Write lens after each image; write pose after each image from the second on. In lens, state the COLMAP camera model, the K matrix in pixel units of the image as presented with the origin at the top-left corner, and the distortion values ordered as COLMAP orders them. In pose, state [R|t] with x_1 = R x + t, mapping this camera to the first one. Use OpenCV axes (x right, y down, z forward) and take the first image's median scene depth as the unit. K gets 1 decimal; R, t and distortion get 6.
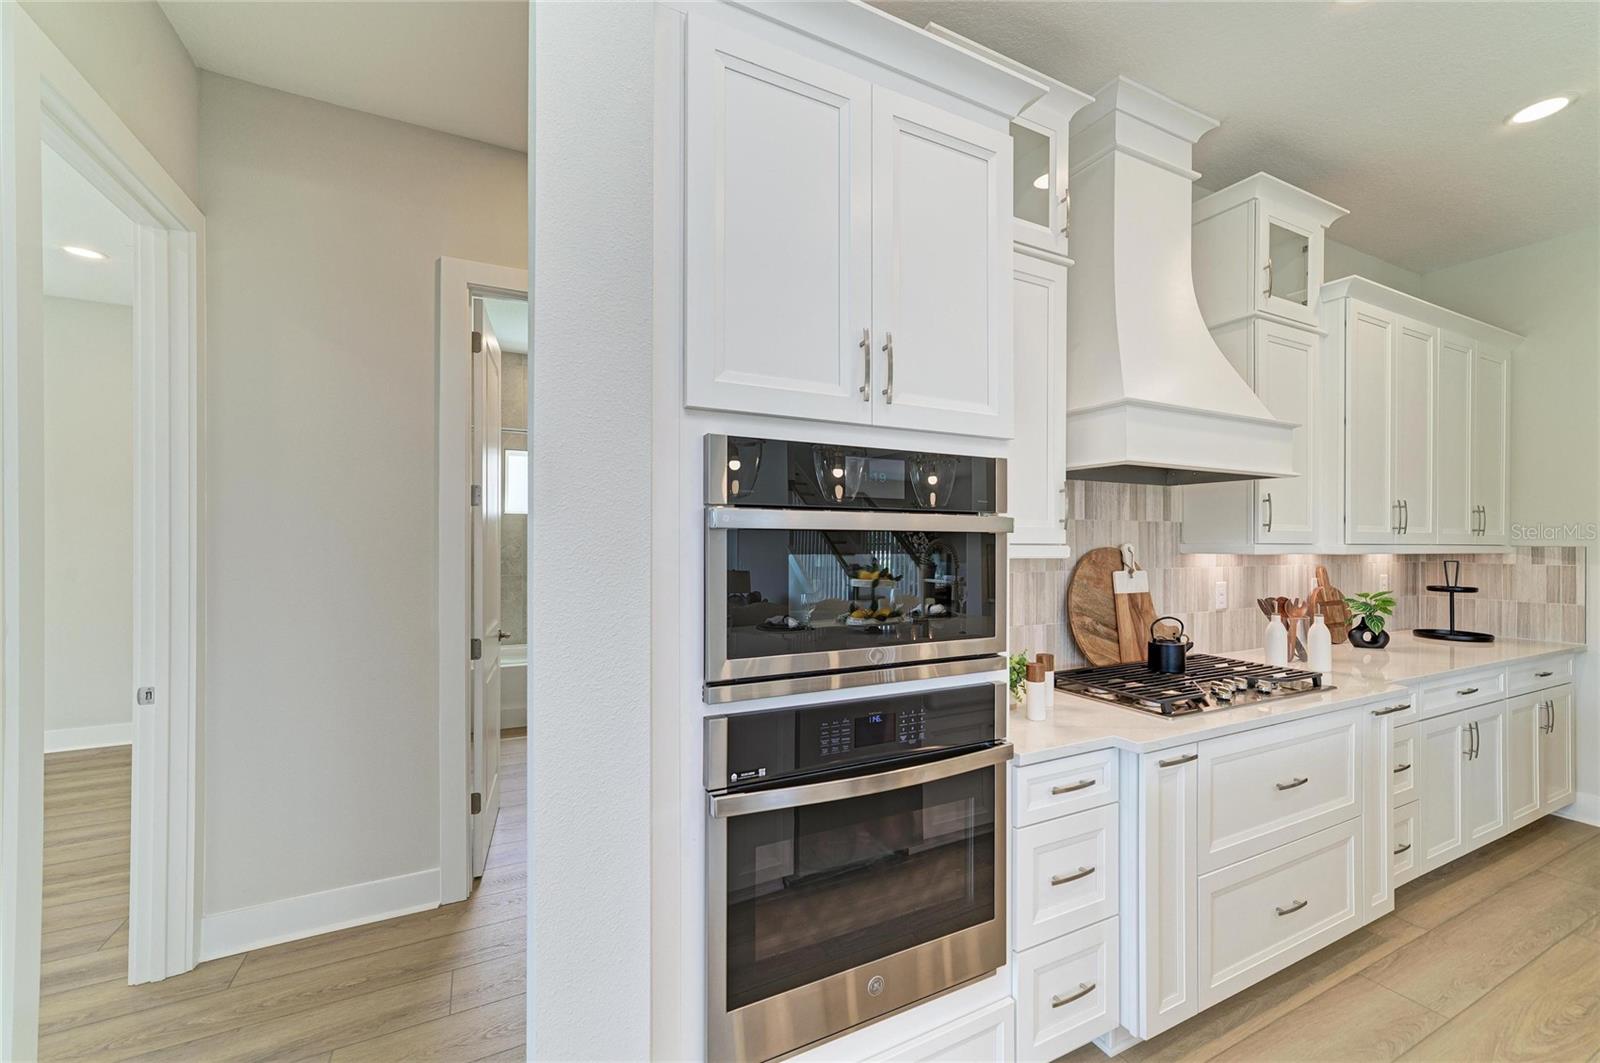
lens RADIAL K [[660.4, 0, 784.6], [0, 660.4, 543.6], [0, 0, 1]] dist [-0.005712, 0.003987]
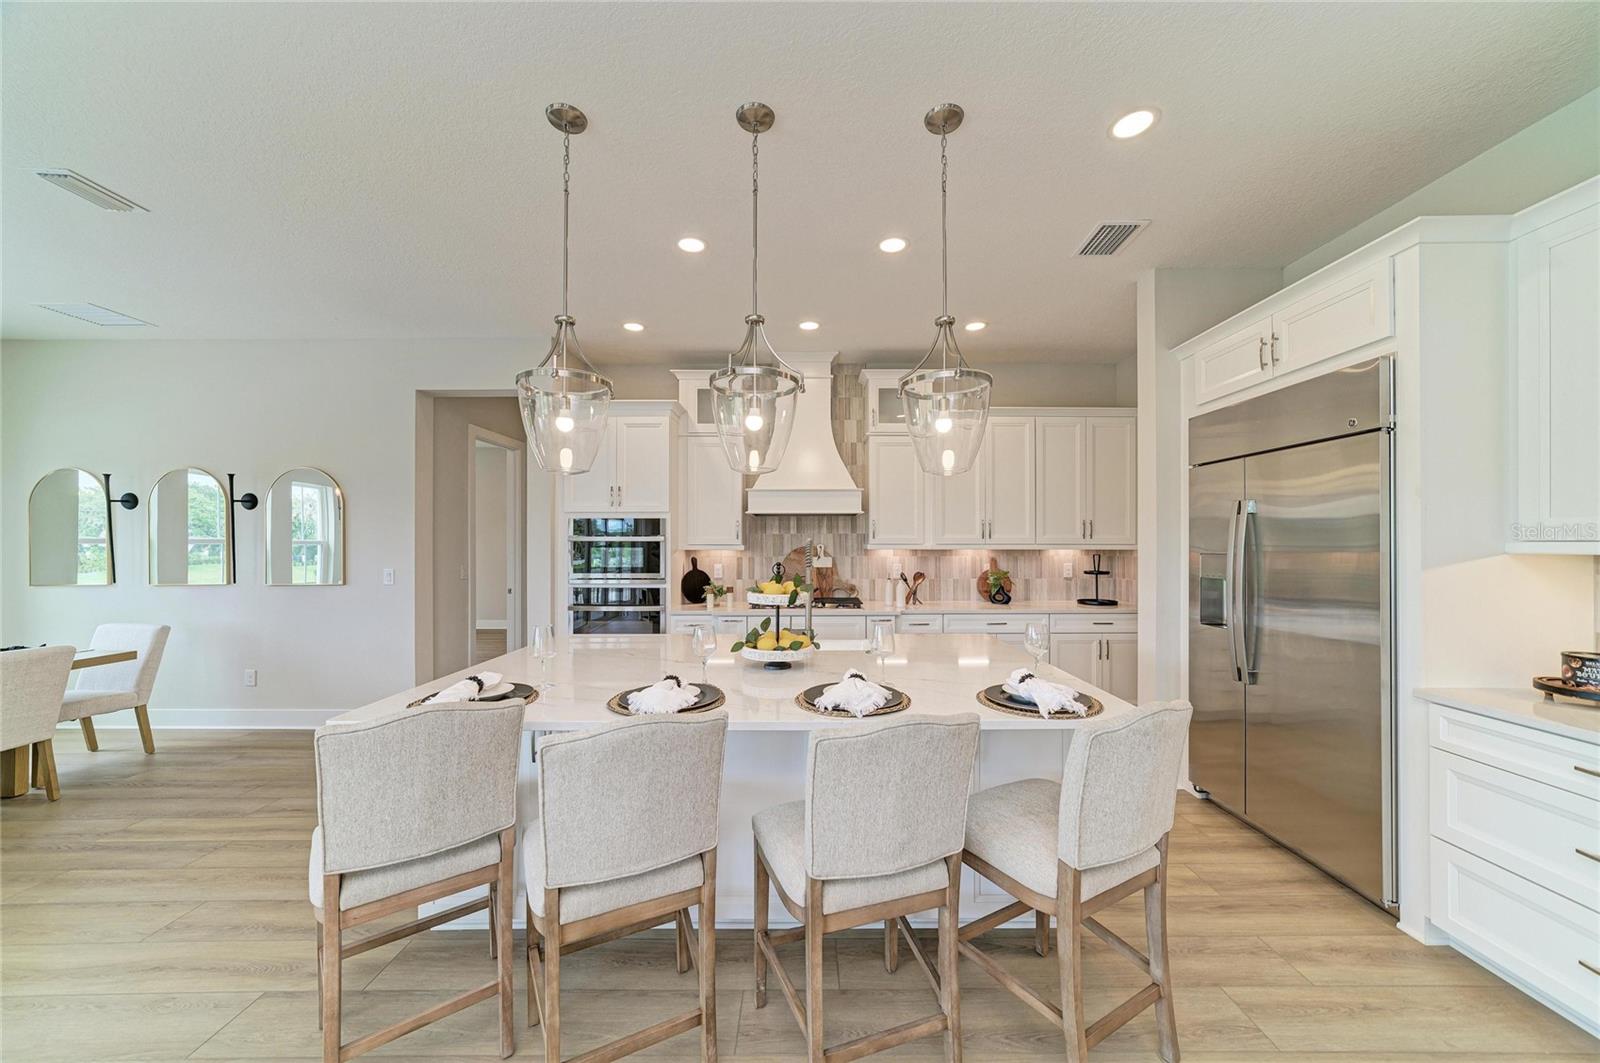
lens RADIAL K [[575.8, 0, 803.0], [0, 575.8, 536.1], [0, 0, 1]] dist [-0.008823, 0.000511]
pose [[0.892091, -0.007577, -0.451791, 1.348205], [0.002095, 0.999918, -0.012633, -0.003875], [0.451850, 0.010323, 0.892034, -0.726302]]
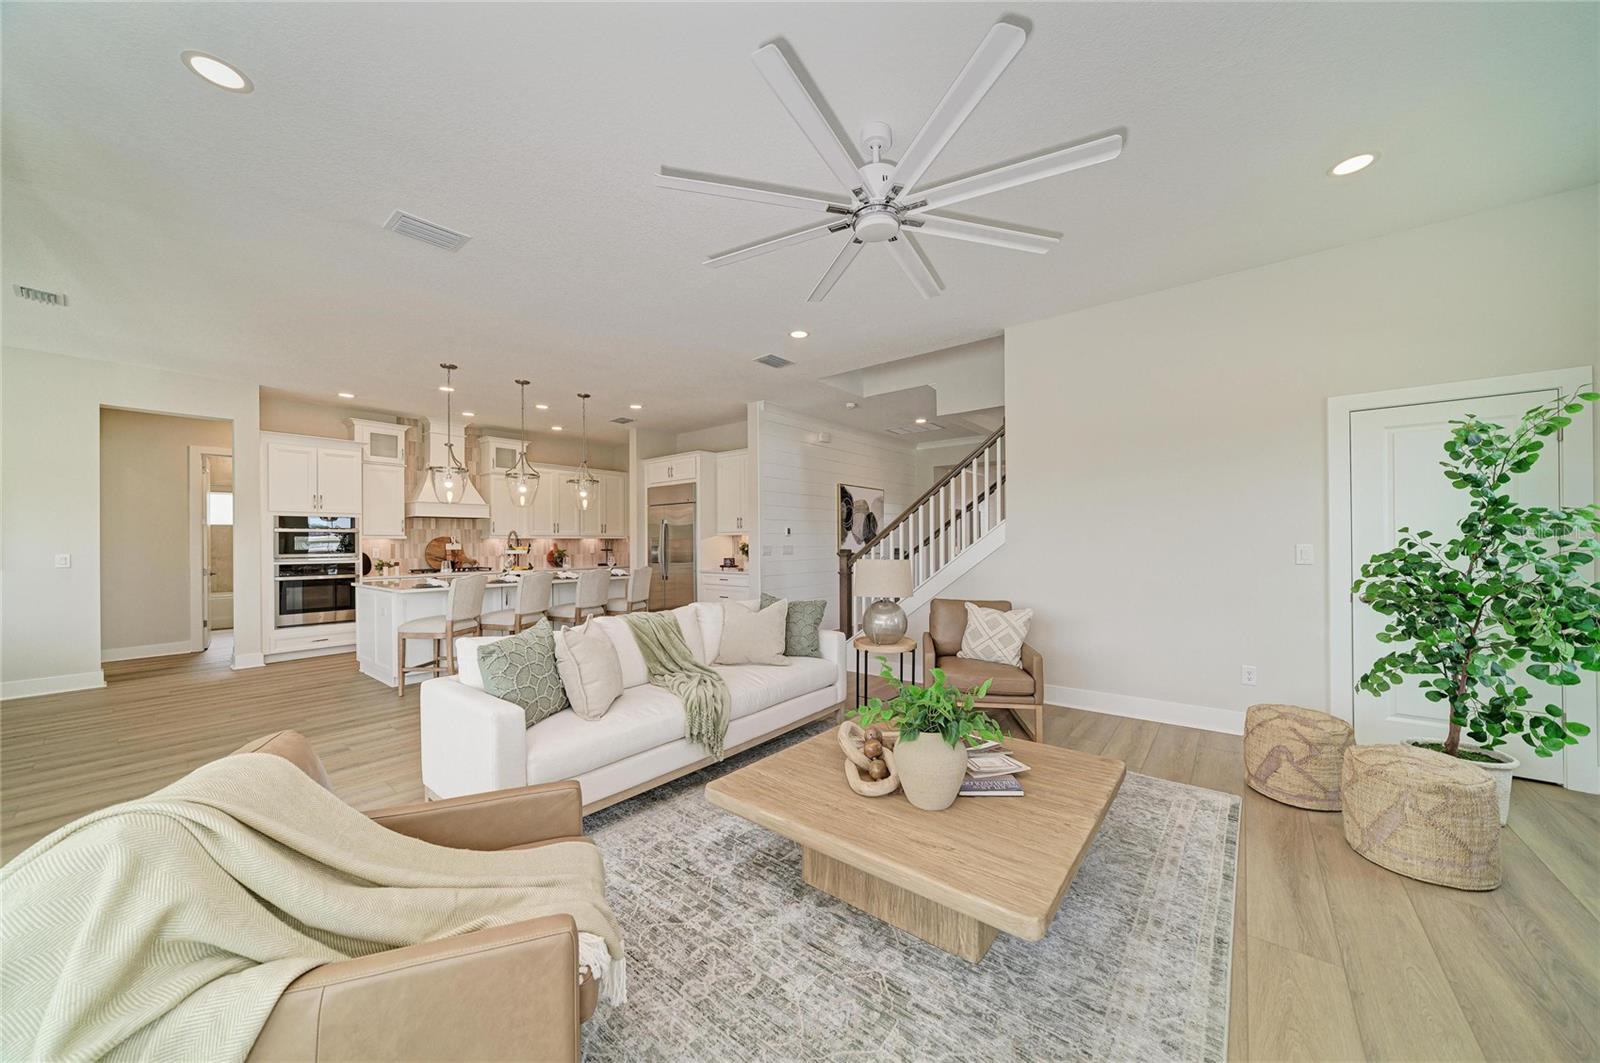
lens RADIAL K [[575.8, 0, 806.2], [0, 575.8, 540.2], [0, 0, 1]] dist [-0.008823, 0.000511]
pose [[0.916126, -0.007054, 0.400829, 1.042638], [0.008627, 0.999961, -0.002120, 0.047558], [-0.400798, 0.005400, 0.916151, -2.636439]]
